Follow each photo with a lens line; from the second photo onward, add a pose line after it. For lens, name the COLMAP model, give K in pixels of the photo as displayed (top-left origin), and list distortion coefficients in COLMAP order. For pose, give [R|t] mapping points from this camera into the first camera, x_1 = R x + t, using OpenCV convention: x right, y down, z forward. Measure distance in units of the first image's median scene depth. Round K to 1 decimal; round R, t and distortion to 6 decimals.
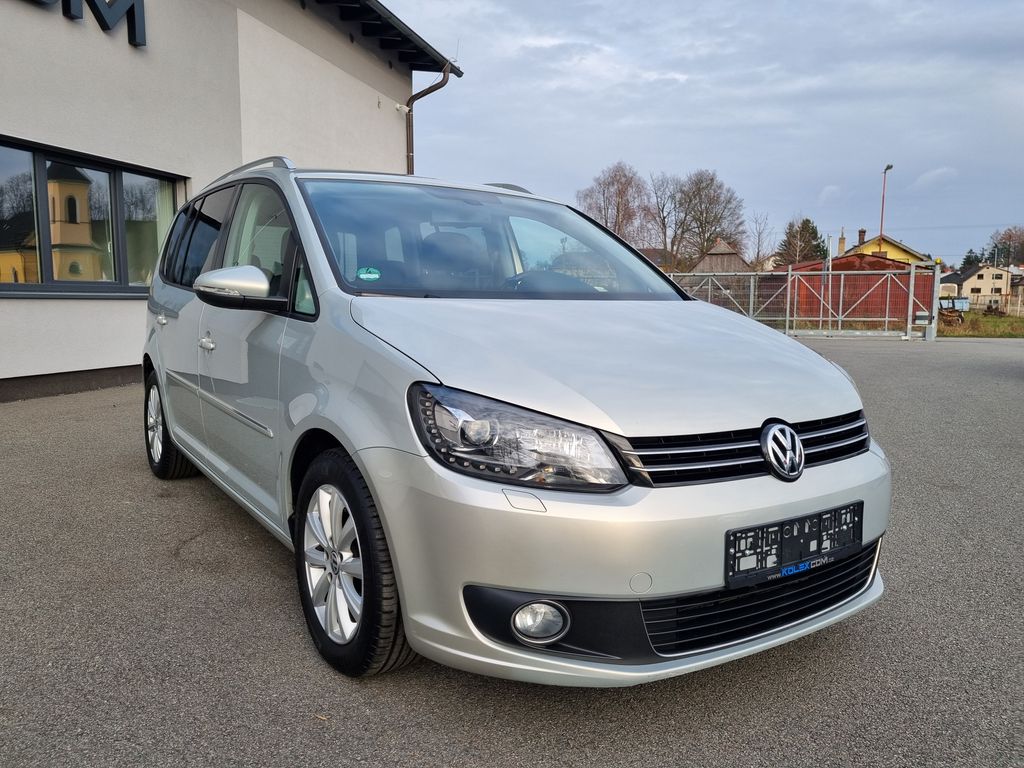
lens RADIAL K [[771.1, 0, 491.5], [0, 771.1, 382.4], [0, 0, 1]] dist [0.004504, -0.020350]
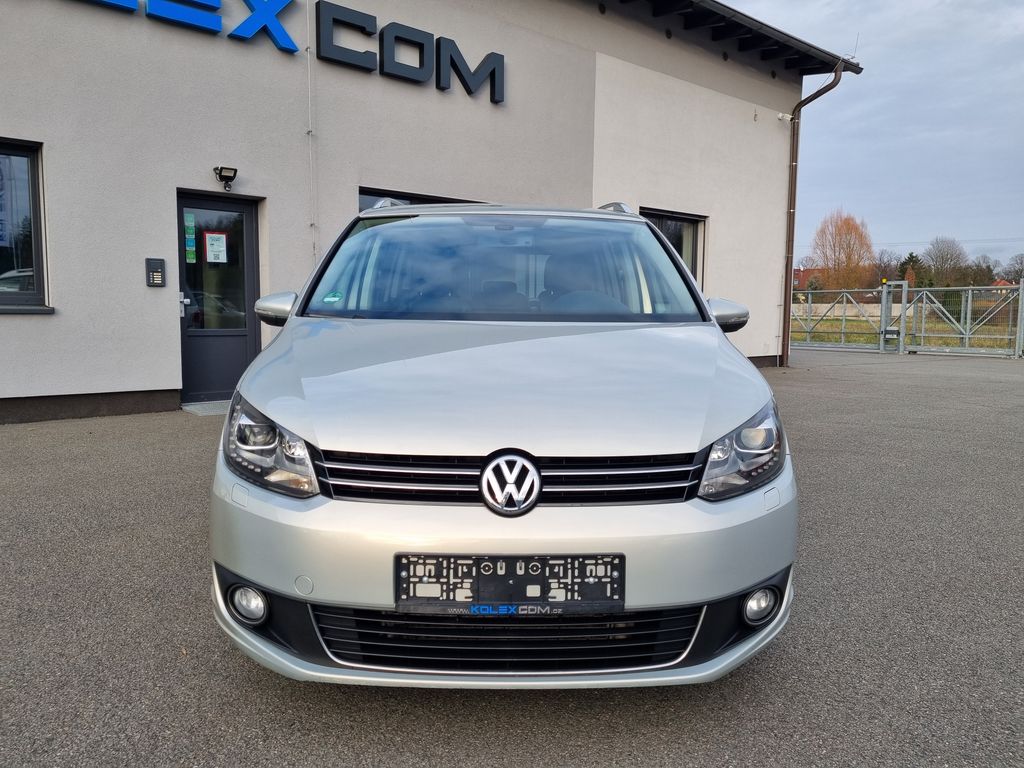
lens RADIAL K [[770.4, 0, 511.9], [0, 770.4, 363.4], [0, 0, 1]] dist [0.009342, 0.001673]
pose [[0.838942, 0.029341, -0.543430, 0.931695], [-0.053631, 0.998142, -0.028902, -0.033454], [0.541572, 0.053392, 0.838957, 0.207046]]
